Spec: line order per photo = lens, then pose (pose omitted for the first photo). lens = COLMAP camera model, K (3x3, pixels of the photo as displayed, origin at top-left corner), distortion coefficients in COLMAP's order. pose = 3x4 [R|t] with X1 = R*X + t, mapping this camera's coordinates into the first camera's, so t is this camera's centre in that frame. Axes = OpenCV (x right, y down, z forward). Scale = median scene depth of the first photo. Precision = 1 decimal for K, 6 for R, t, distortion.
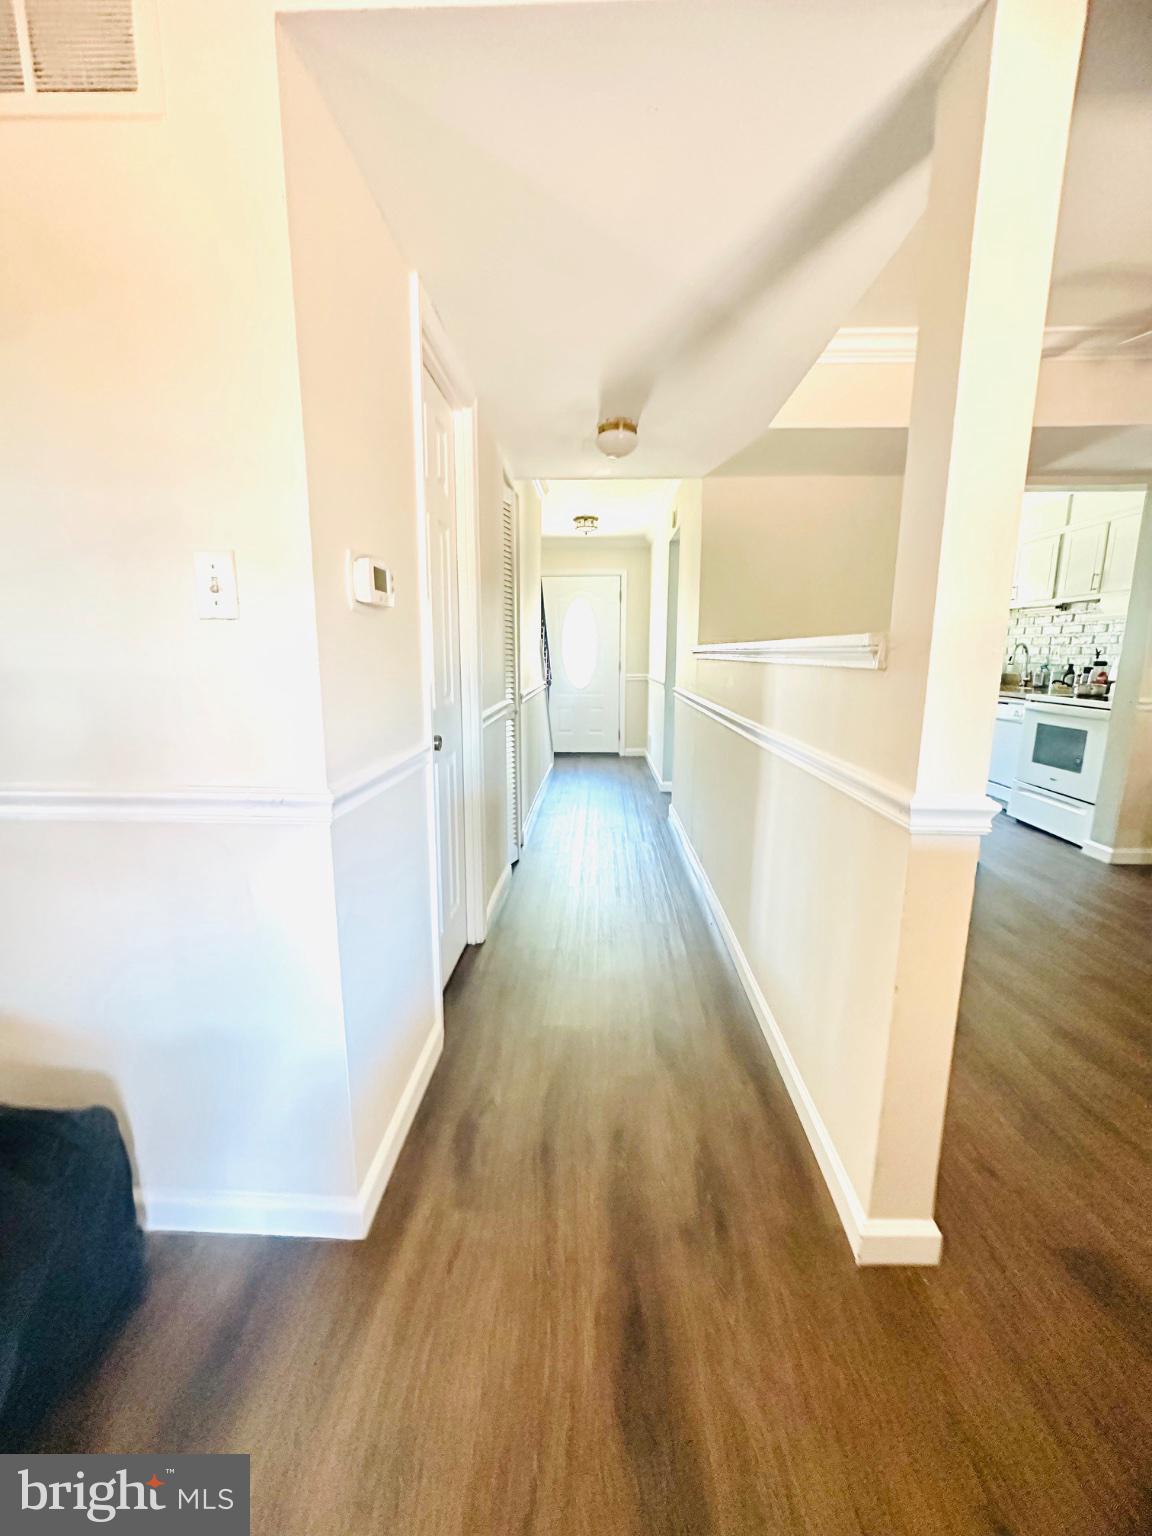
lens RADIAL K [[612.9, 0, 576.0], [0, 612.9, 768.0], [0, 0, 1]] dist [0.001085, 0.000135]
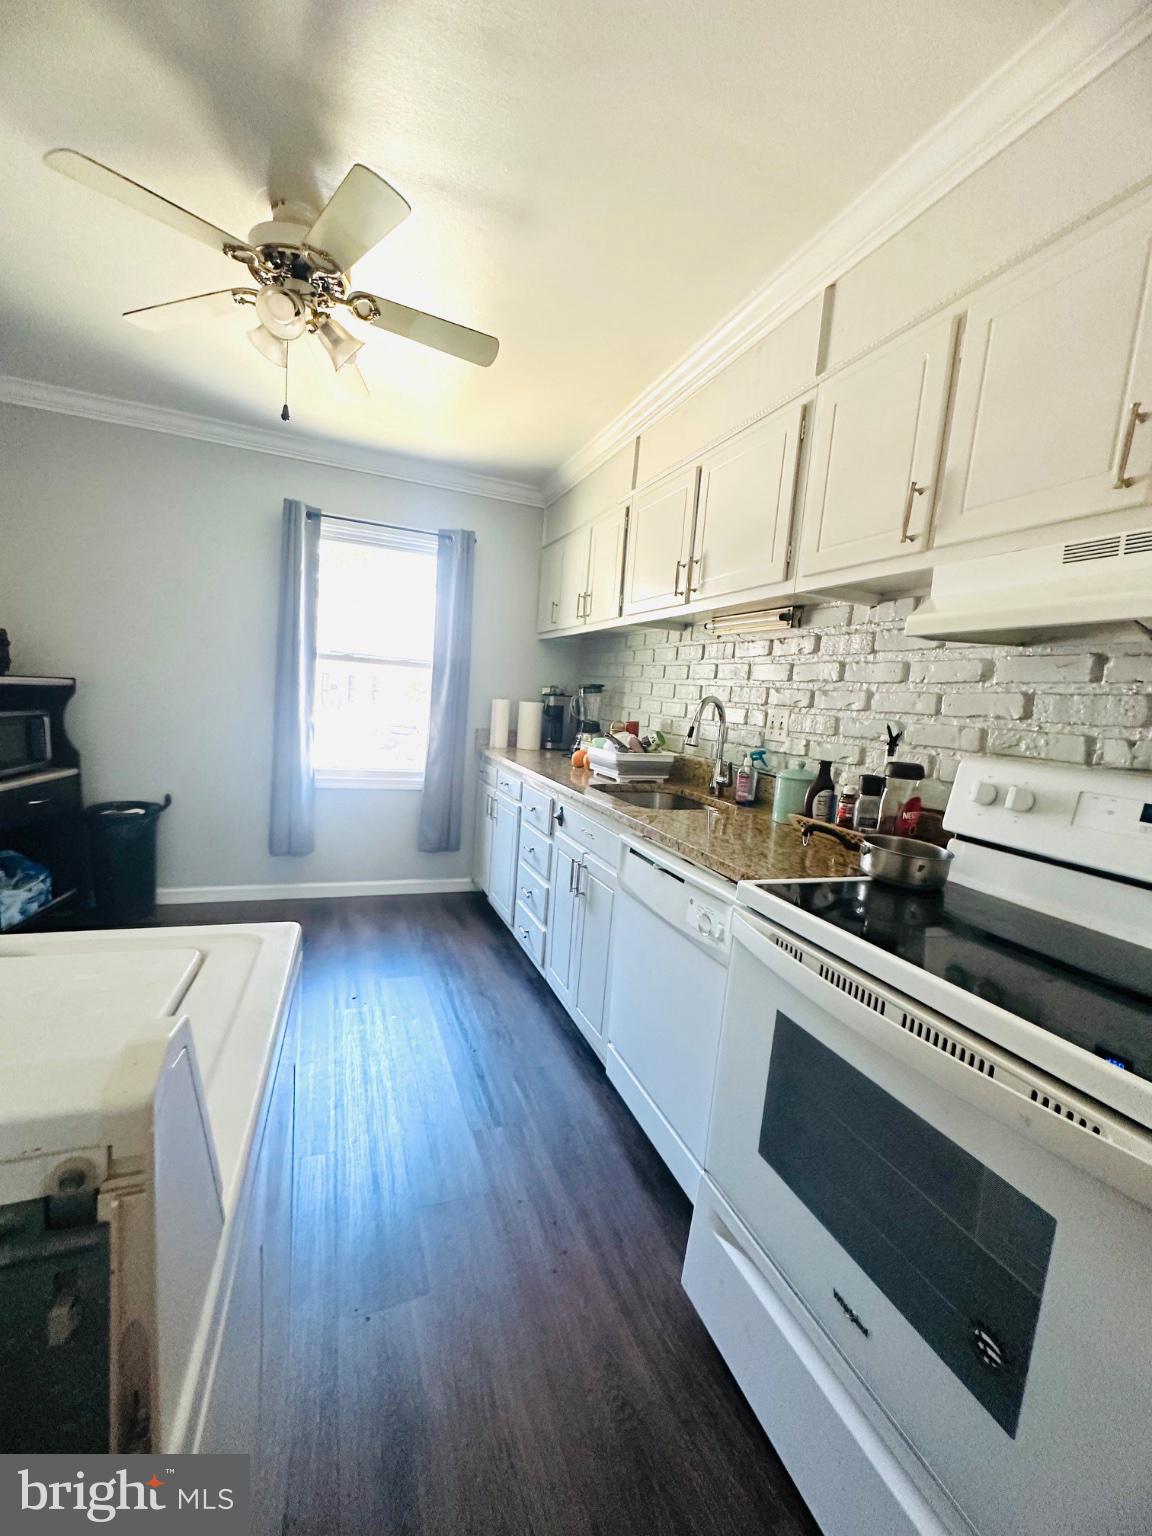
lens RADIAL K [[612.9, 0, 576.0], [0, 612.9, 768.0], [0, 0, 1]] dist [0.001085, 0.000135]
pose [[0.912201, 0.019416, 0.409283, 0.479026], [0.000967, 0.998772, -0.049536, -0.136819], [-0.409742, 0.045583, 0.911062, 0.670481]]
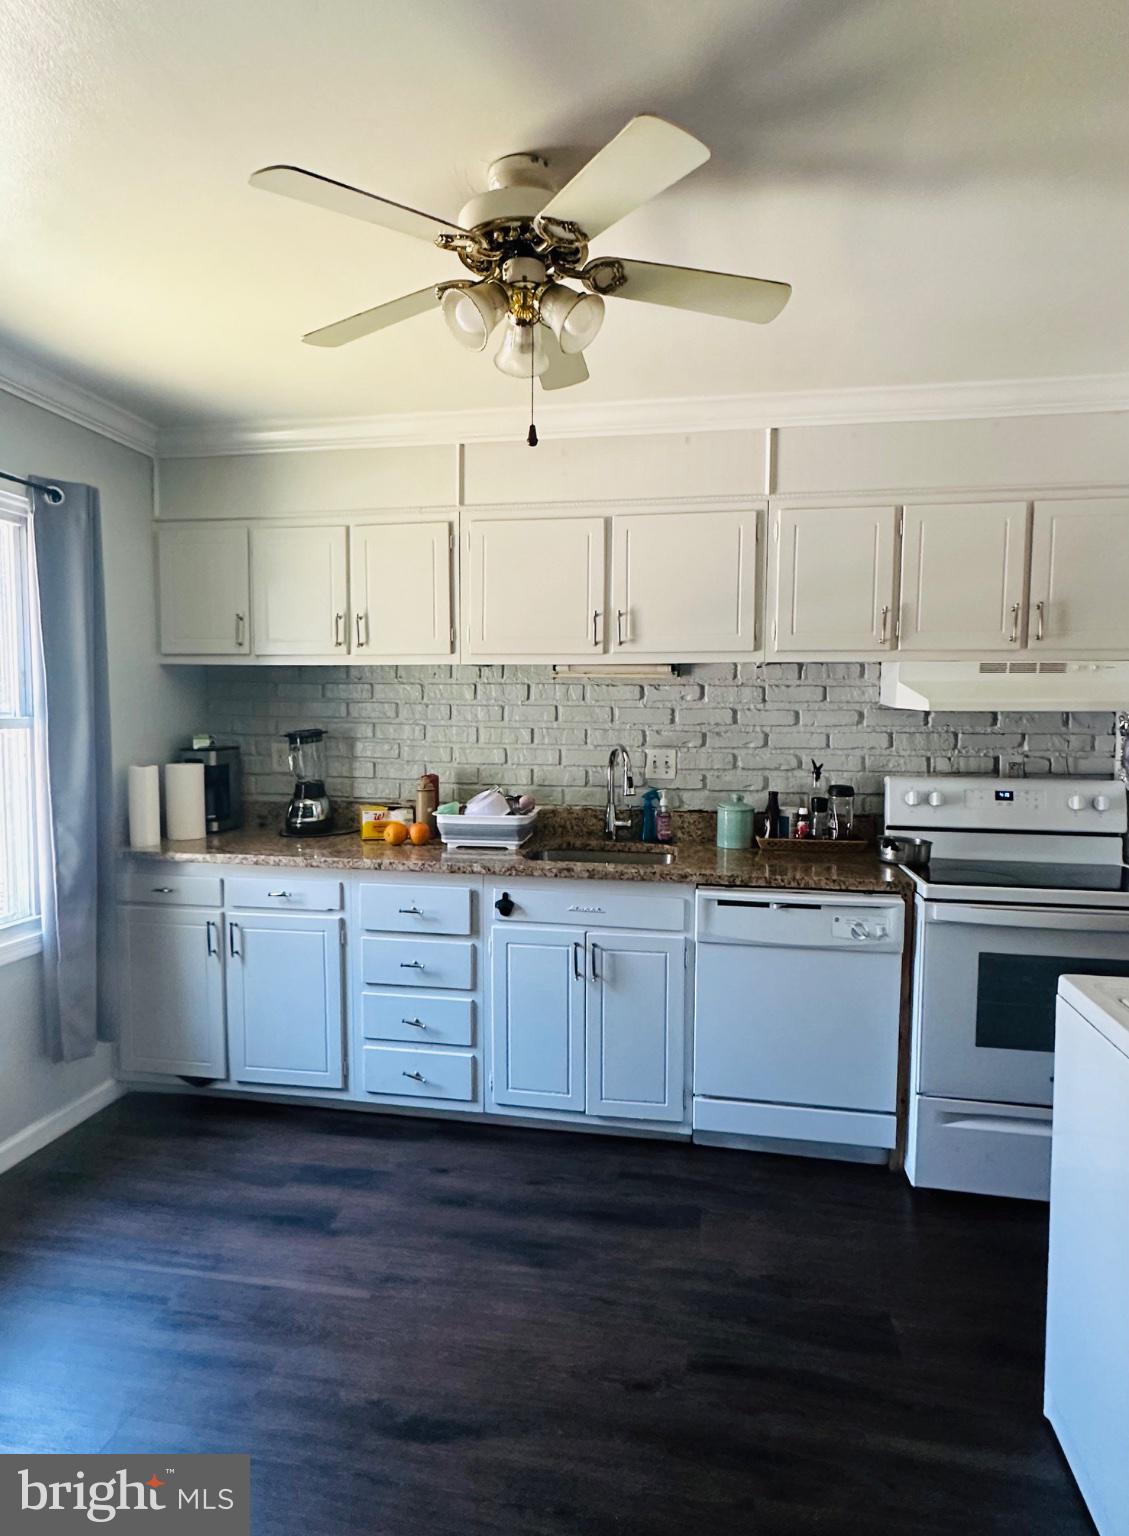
lens RADIAL K [[829.8, 0, 568.7], [0, 829.8, 765.5], [0, 0, 1]] dist [-0.003487, -0.000994]
pose [[0.137374, -0.066856, 0.988260, 0.148955], [0.175122, 0.983642, 0.042200, -0.225986], [-0.974916, 0.167269, 0.146835, 0.978122]]
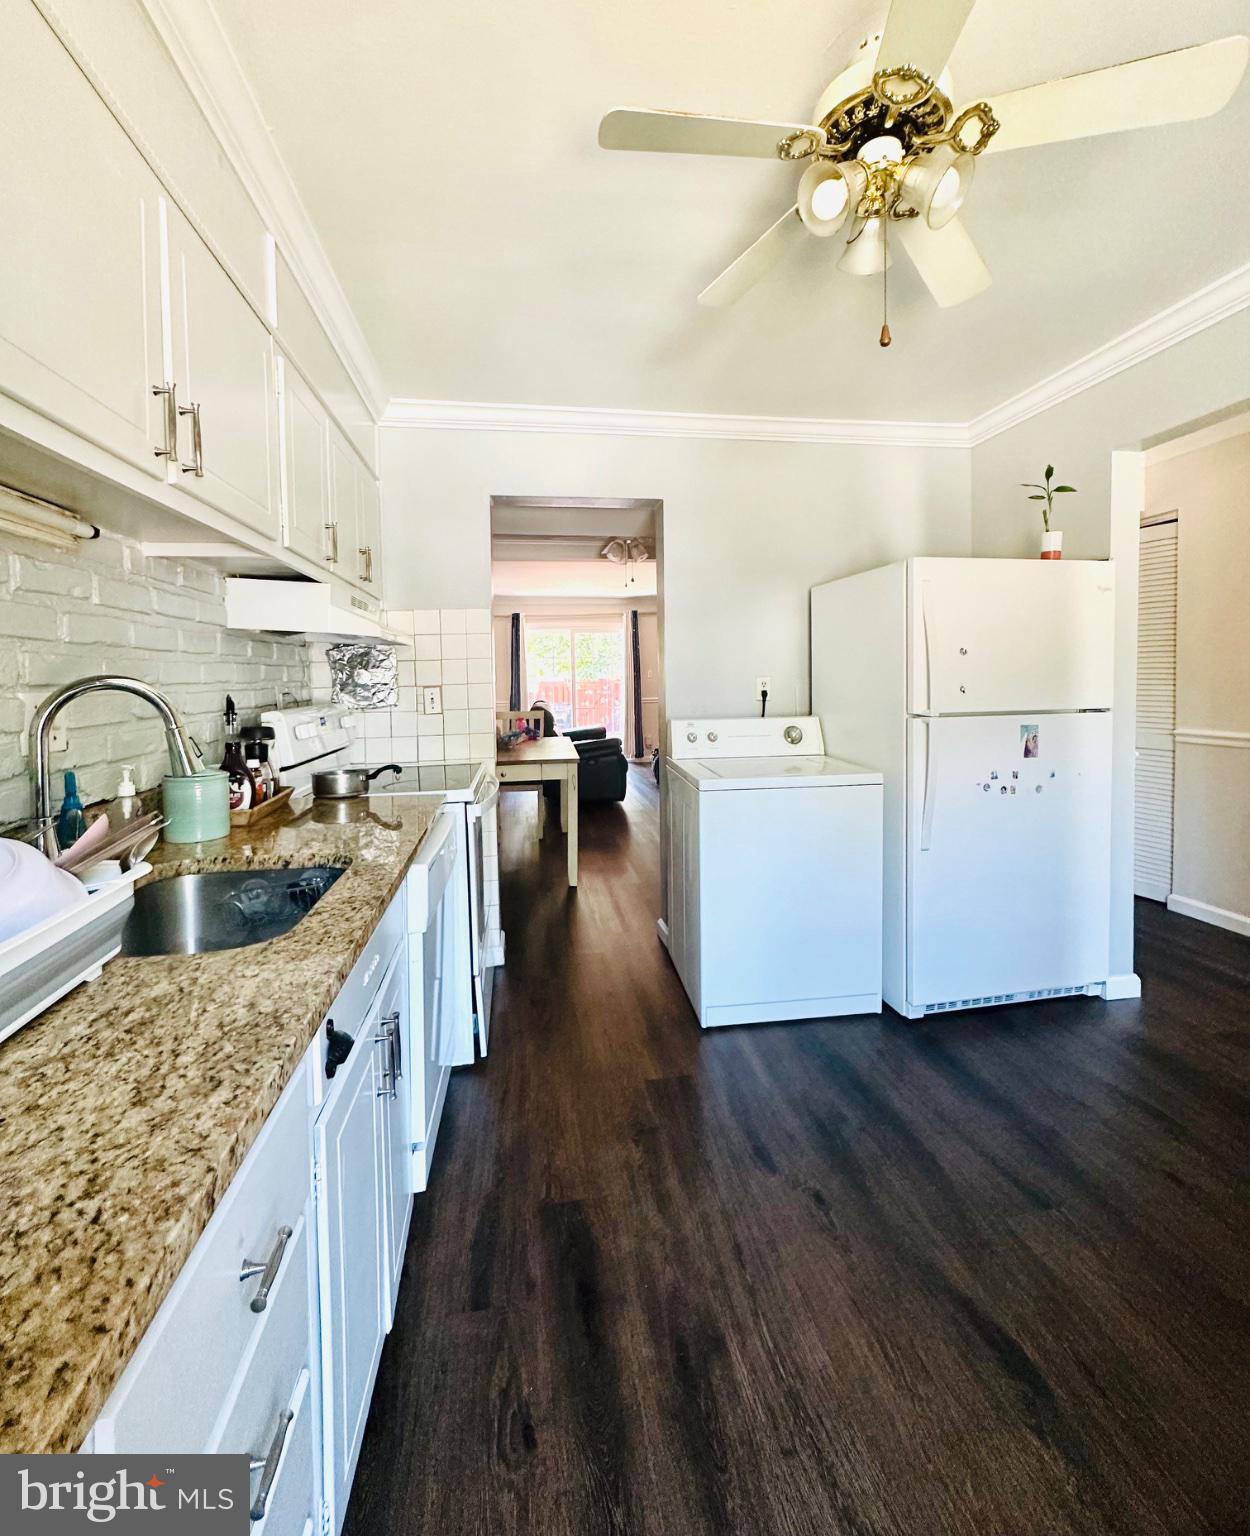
lens RADIAL K [[670.7, 0, 629.0], [0, 670.7, 697.1], [0, 0, 1]] dist [-0.000037, 0.000176]
pose [[-0.979779, 0.020866, -0.198993, 0.620079], [-0.021079, 0.978249, 0.206361, -0.252595], [0.198970, 0.206383, -0.958028, 1.280379]]
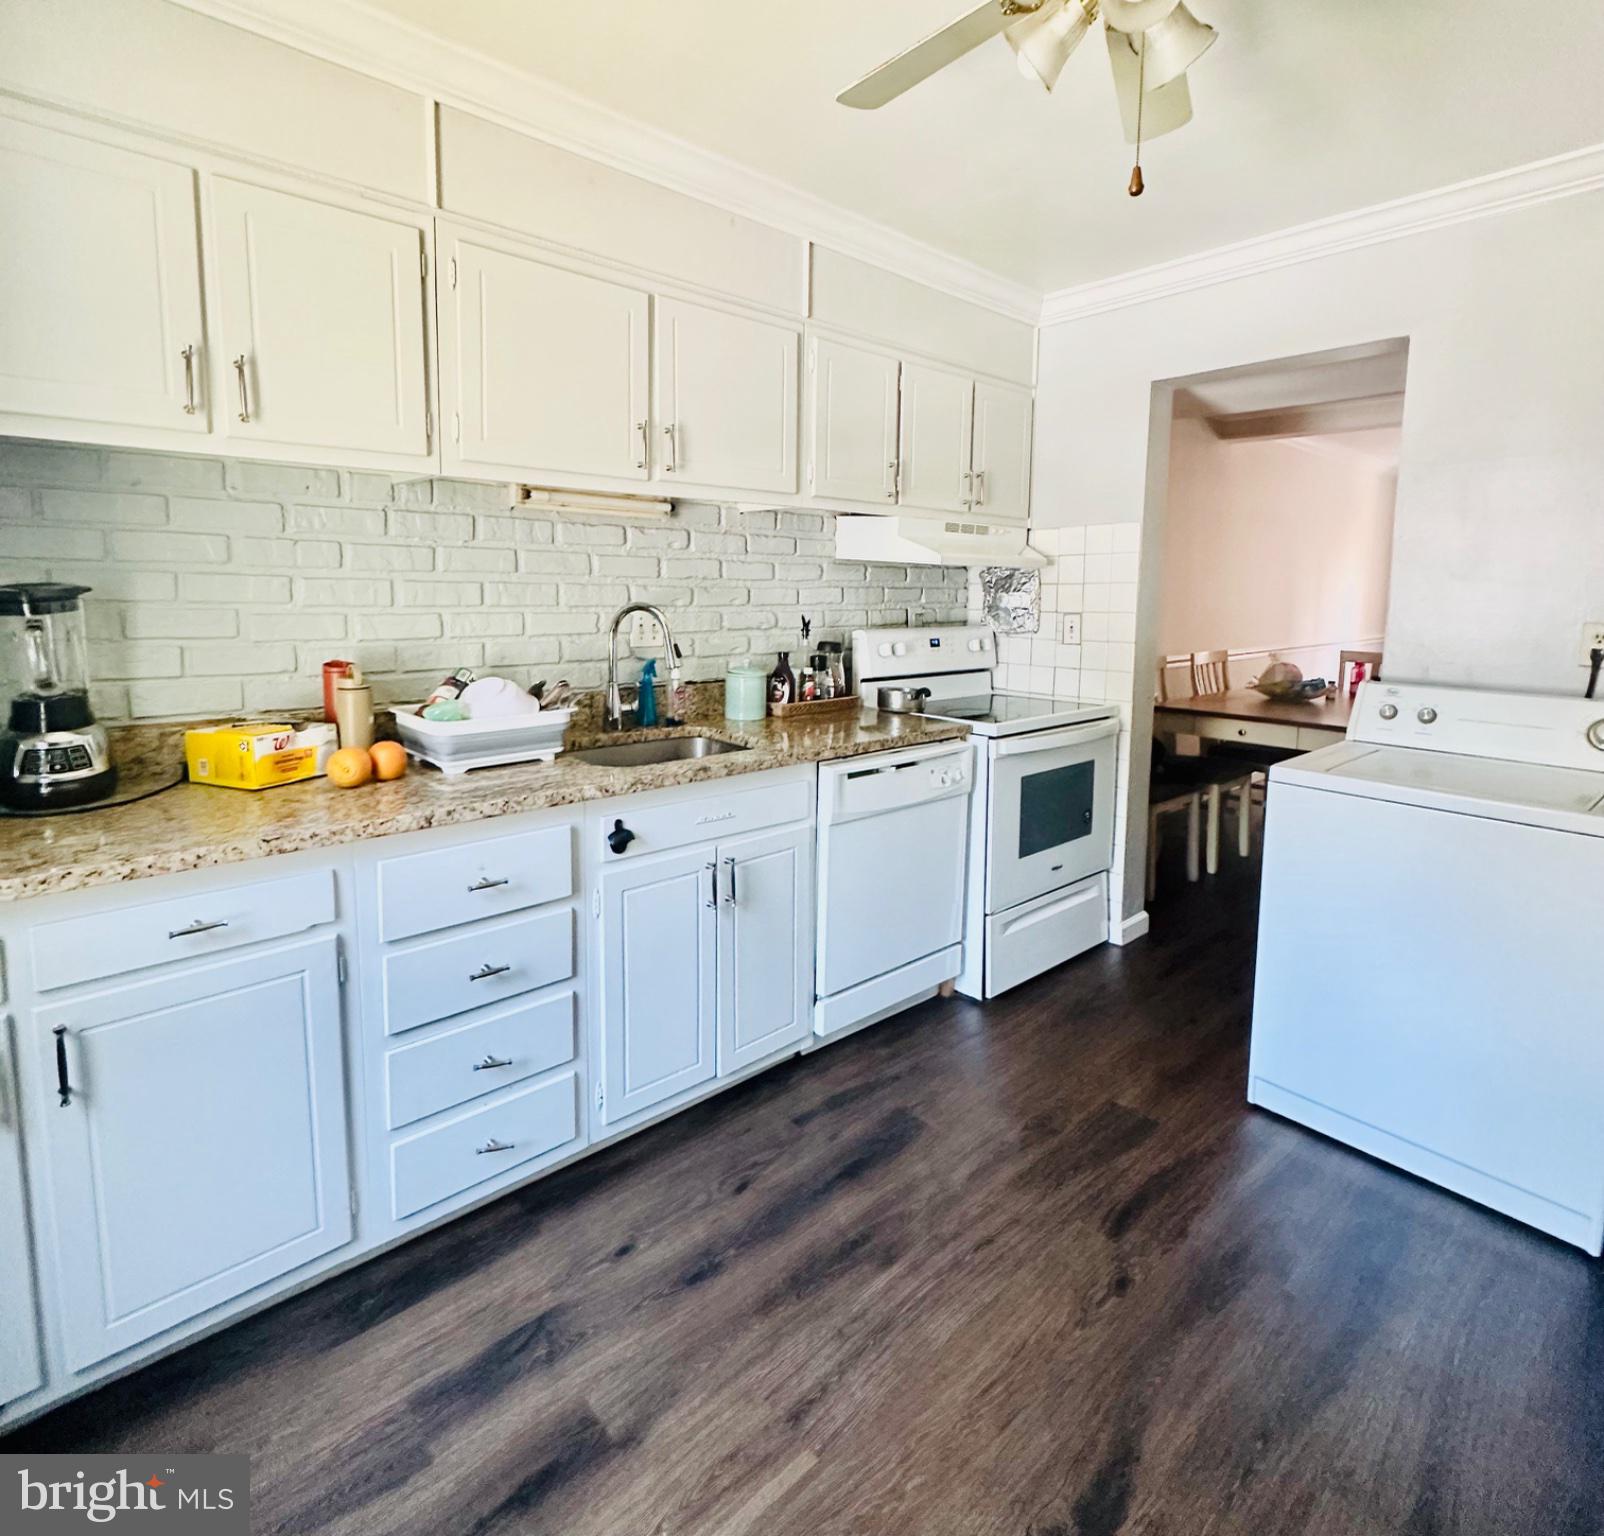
lens RADIAL K [[859.4, 0, 801.8], [0, 859.4, 679.1], [0, 0, 1]] dist [-0.000318, 0.001017]
pose [[-0.698543, -0.087849, 0.710155, 0.345056], [0.117041, 0.965043, 0.234507, -0.269388], [-0.705931, 0.246930, -0.663842, 1.289292]]
